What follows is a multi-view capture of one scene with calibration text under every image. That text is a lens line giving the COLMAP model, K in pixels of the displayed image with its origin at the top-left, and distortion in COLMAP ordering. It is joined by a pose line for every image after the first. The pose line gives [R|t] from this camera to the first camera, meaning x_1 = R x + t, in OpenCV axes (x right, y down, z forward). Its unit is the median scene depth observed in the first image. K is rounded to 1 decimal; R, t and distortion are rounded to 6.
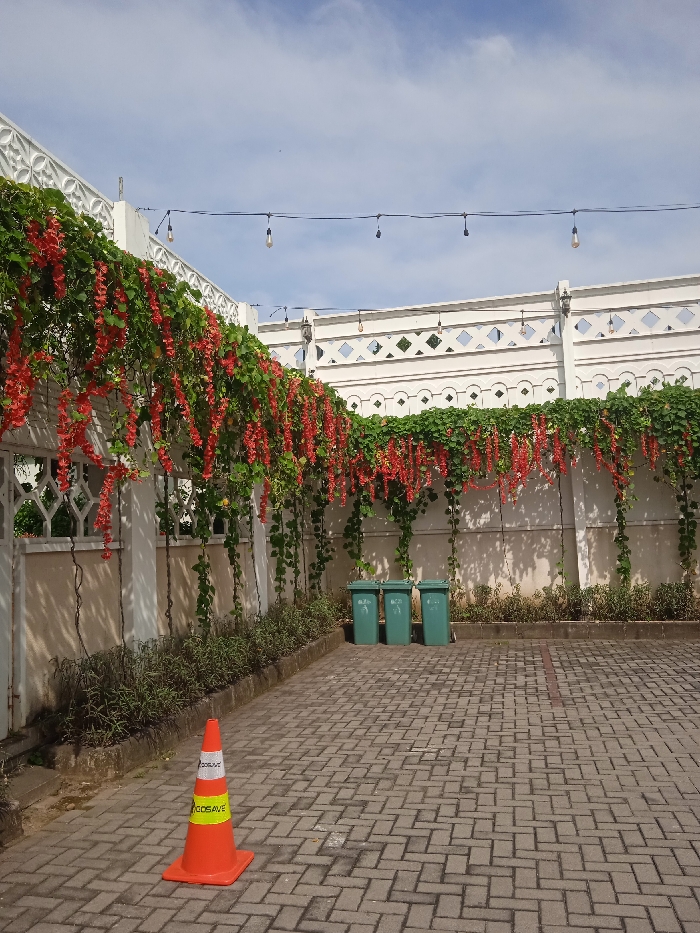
lens RADIAL K [[774.7, 0, 347.7], [0, 774.7, 466.5], [0, 0, 1]] dist [0.043823, -0.043714]
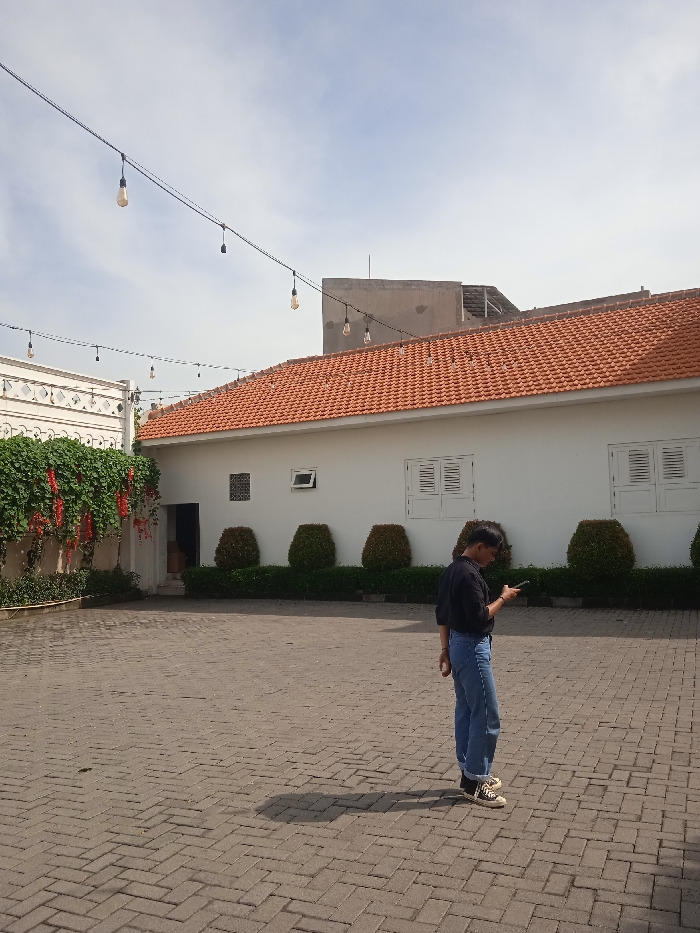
lens RADIAL K [[774.7, 0, 347.7], [0, 774.7, 466.5], [0, 0, 1]] dist [0.043823, -0.043714]
pose [[0.230706, 0.117916, 0.965852, -1.150931], [-0.060163, 0.992459, -0.106793, 0.085459], [-0.971162, -0.033471, 0.236061, 0.169096]]
